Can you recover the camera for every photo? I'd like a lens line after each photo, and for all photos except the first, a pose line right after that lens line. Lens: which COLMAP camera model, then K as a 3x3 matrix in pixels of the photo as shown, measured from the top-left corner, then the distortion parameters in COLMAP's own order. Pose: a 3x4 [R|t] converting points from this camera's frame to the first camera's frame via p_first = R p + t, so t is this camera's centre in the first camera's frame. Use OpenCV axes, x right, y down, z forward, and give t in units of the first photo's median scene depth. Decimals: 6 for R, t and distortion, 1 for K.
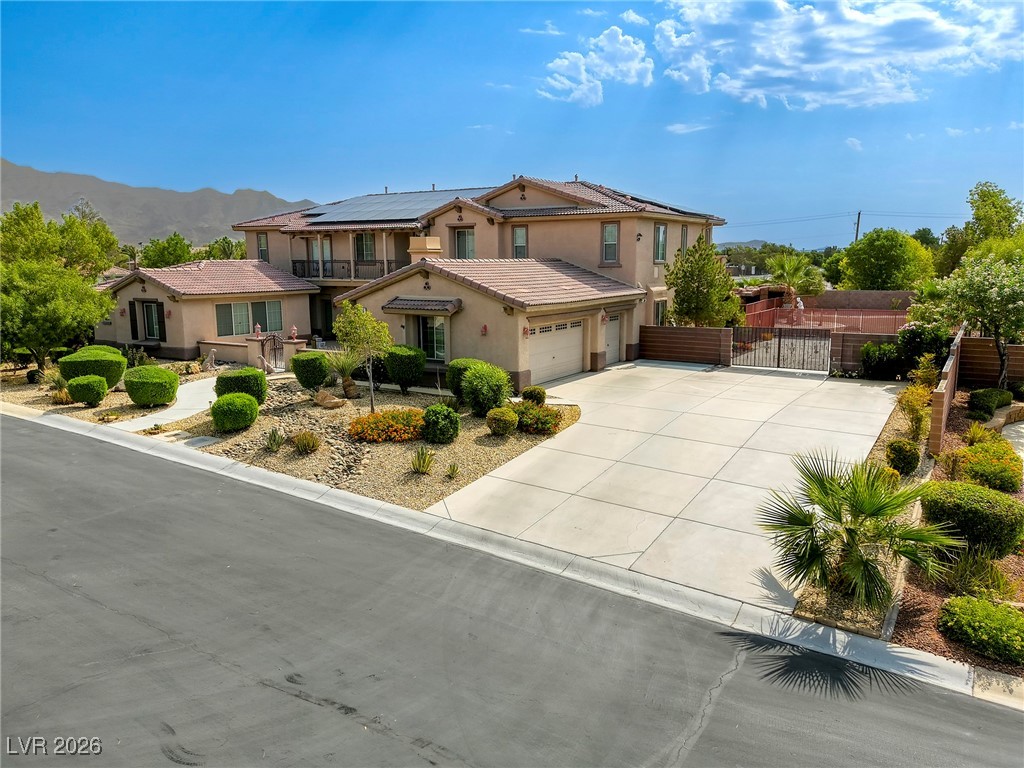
lens RADIAL K [[764.1, 0, 512.0], [0, 764.1, 384.0], [0, 0, 1]] dist [0.114227, -0.191983]
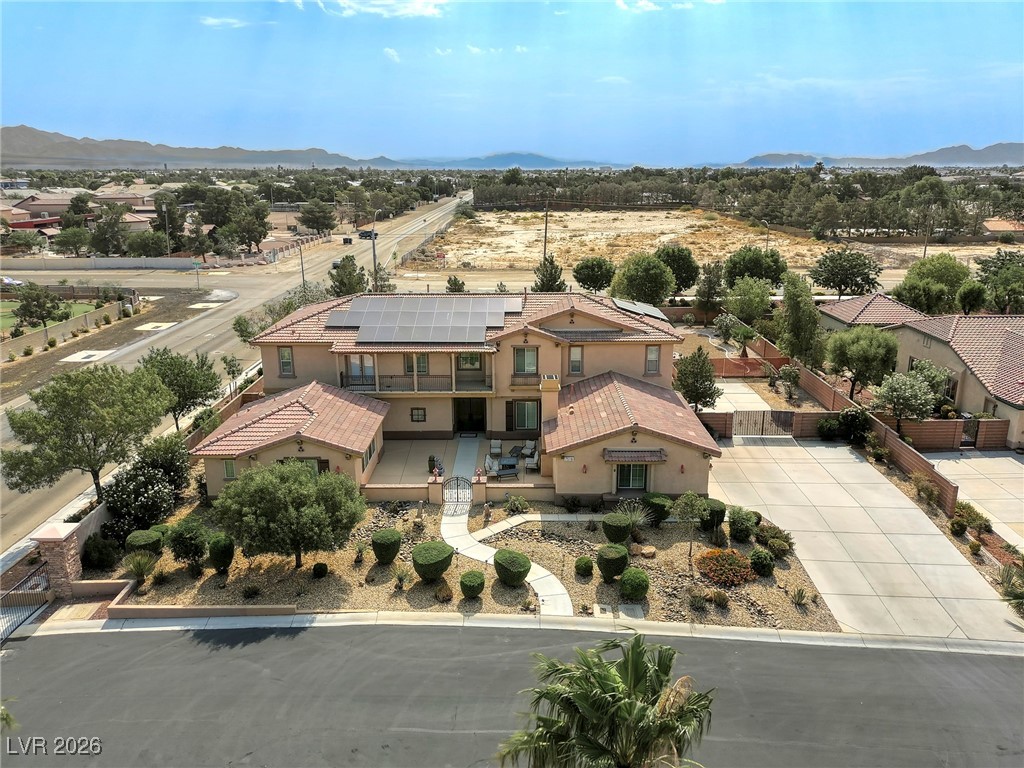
lens RADIAL K [[764.1, 0, 512.0], [0, 764.1, 384.0], [0, 0, 1]] dist [0.114227, -0.191983]
pose [[0.856739, -0.138513, 0.496802, -1.712455], [0.082285, 0.987632, 0.133460, -0.759731], [-0.509144, -0.073461, 0.857541, -0.117261]]
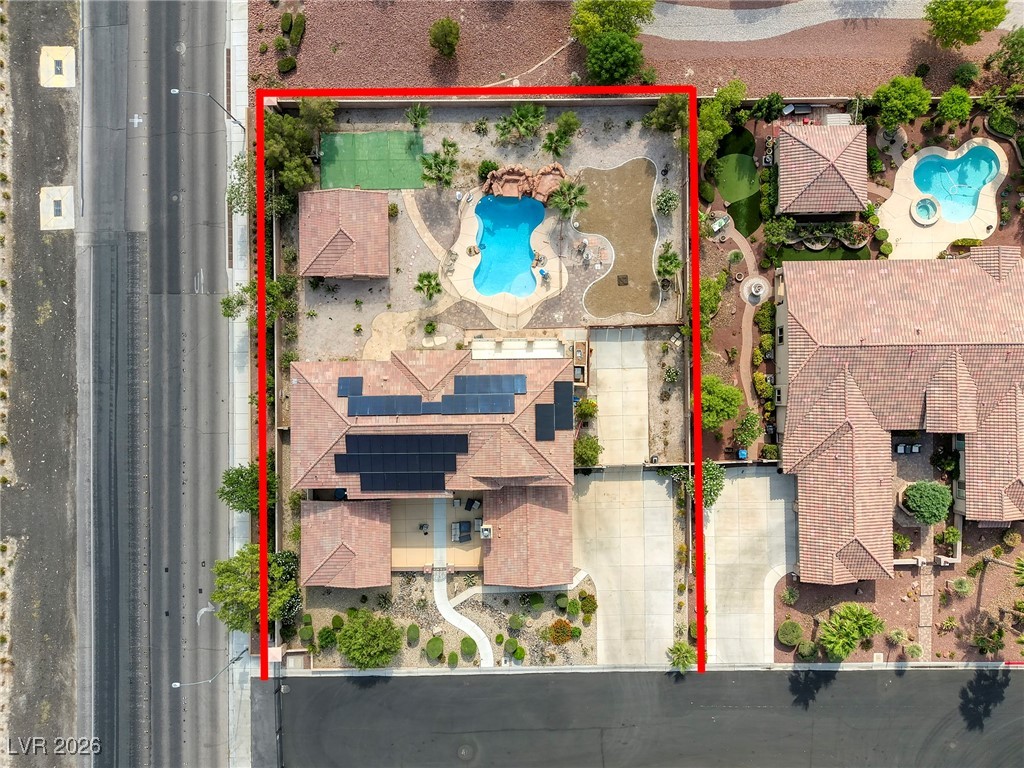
lens RADIAL K [[820.6, 0, 512.0], [0, 820.6, 384.0], [0, 0, 1]] dist [0.121797, -0.228165]
pose [[0.846451, -0.532309, 0.012983, 0.305798], [0.084874, 0.158952, 0.983631, -5.458587], [-0.525659, -0.831494, 0.179724, 1.916875]]
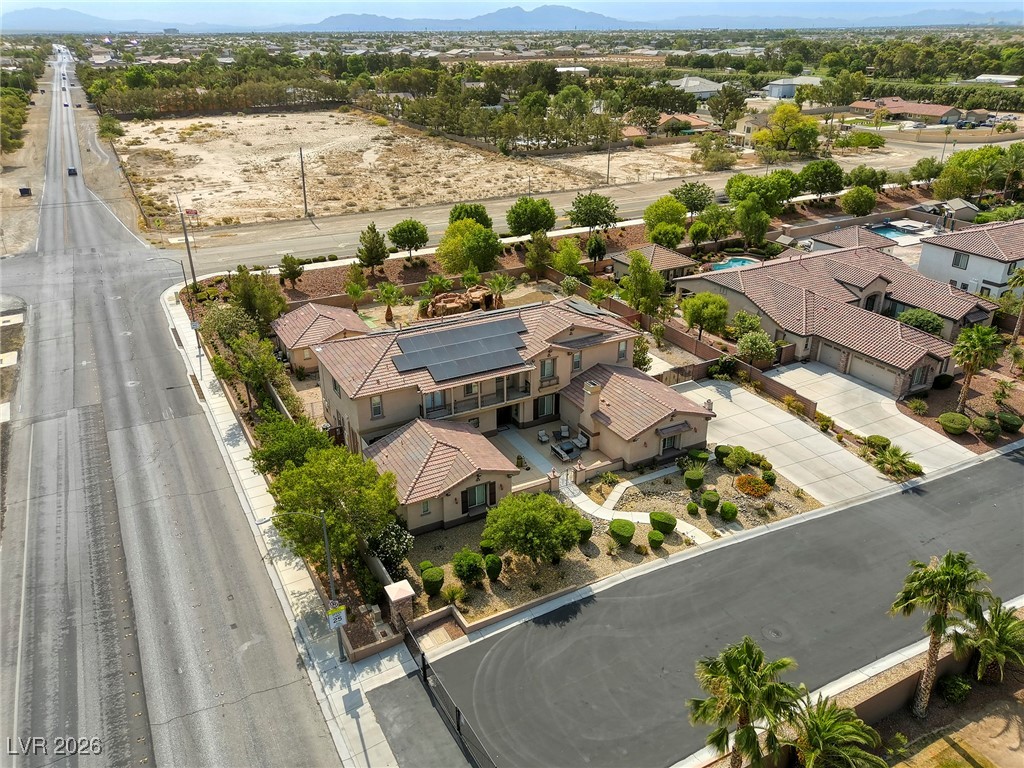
lens RADIAL K [[764.1, 0, 512.0], [0, 764.1, 384.0], [0, 0, 1]] dist [0.114227, -0.191983]
pose [[0.502829, -0.361908, 0.784975, -3.491475], [0.141185, 0.930321, 0.338480, -1.778610], [-0.852778, -0.059371, 0.518889, 0.483022]]
